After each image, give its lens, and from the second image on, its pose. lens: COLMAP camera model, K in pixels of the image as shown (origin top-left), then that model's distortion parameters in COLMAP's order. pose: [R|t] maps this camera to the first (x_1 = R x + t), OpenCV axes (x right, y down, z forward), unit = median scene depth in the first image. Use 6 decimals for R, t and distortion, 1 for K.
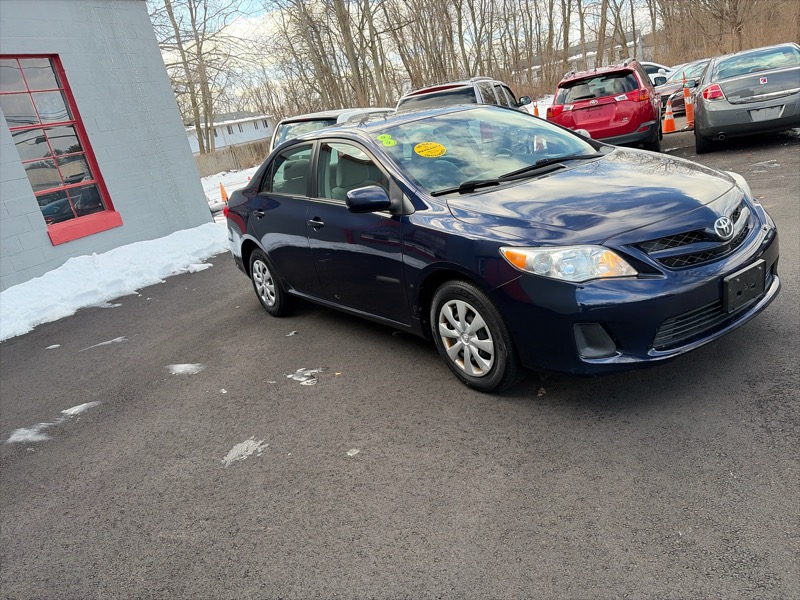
lens RADIAL K [[603.1, 0, 398.1], [0, 603.1, 298.0], [0, 0, 1]] dist [0.045079, -0.038568]
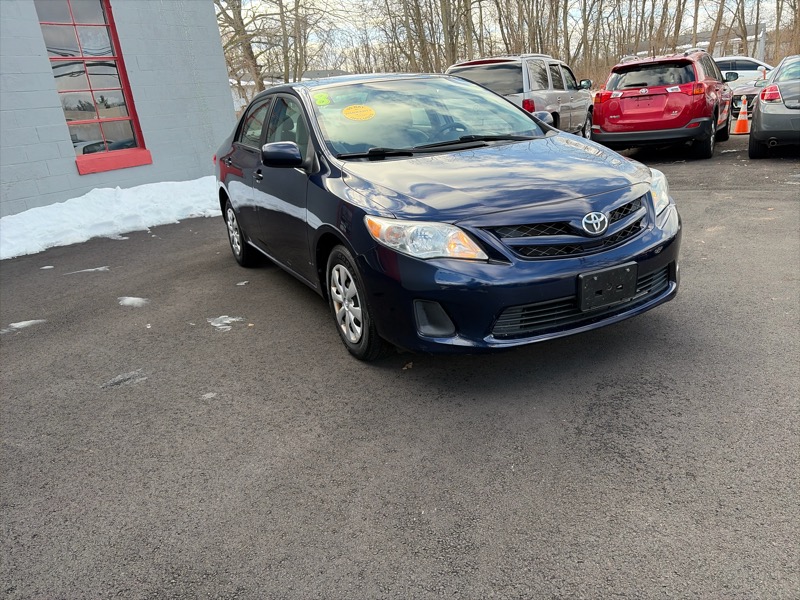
lens RADIAL K [[603.1, 0, 403.8], [0, 603.1, 300.1], [0, 0, 1]] dist [0.045079, -0.038568]
pose [[0.985706, 0.136607, -0.098598, 0.204776], [-0.131761, 0.989803, 0.054117, -0.004325], [0.104986, -0.040352, 0.993655, 0.007754]]
